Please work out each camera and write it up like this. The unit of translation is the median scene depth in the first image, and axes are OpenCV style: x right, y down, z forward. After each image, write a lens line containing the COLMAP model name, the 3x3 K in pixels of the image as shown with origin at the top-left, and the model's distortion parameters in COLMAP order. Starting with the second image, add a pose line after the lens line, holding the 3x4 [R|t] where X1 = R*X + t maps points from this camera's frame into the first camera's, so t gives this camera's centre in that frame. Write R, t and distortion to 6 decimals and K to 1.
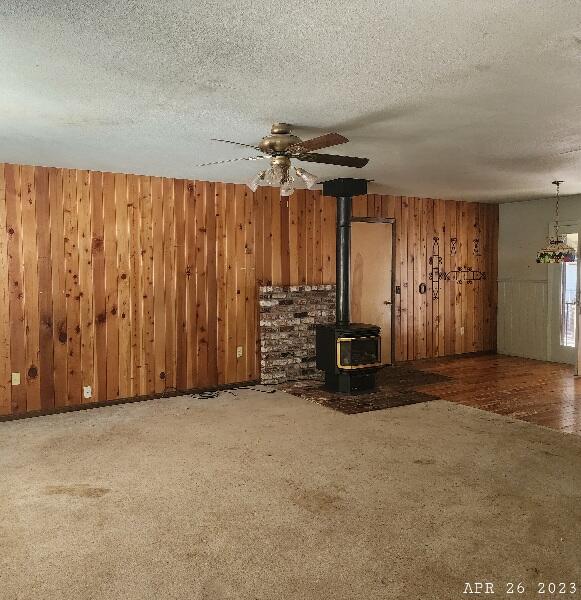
lens RADIAL K [[518.0, 0, 290.5], [0, 518.0, 300.0], [0, 0, 1]] dist [0.069009, -0.004030]
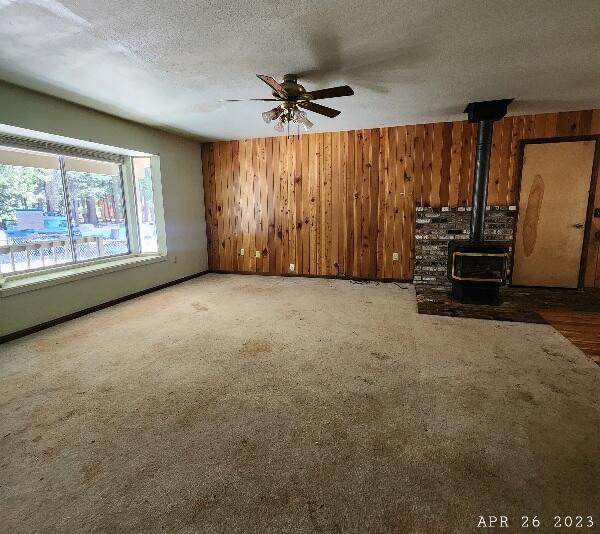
lens RADIAL K [[327.0, 0, 292.4], [0, 327.0, 264.6], [0, 0, 1]] dist [-0.000610, 0.000557]
pose [[0.668365, 0.125862, -0.733107, 0.393326], [-0.035949, 0.989894, 0.137174, 0.015789], [0.742964, -0.065328, 0.666136, 0.257382]]
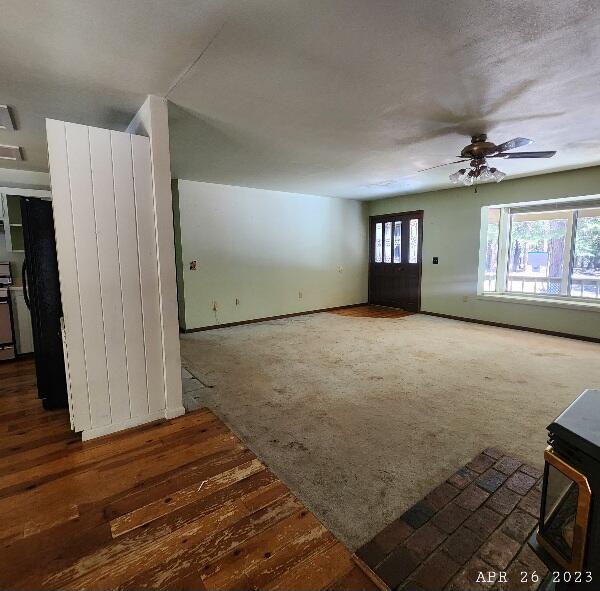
lens RADIAL K [[324.1, 0, 299.8], [0, 324.1, 290.6], [0, 0, 1]] dist [0.001783, -0.000798]
pose [[-0.991697, 0.029487, -0.125169, 0.352096], [0.006390, 0.983452, 0.181058, -0.047455], [0.128436, 0.178755, -0.975475, 1.121916]]
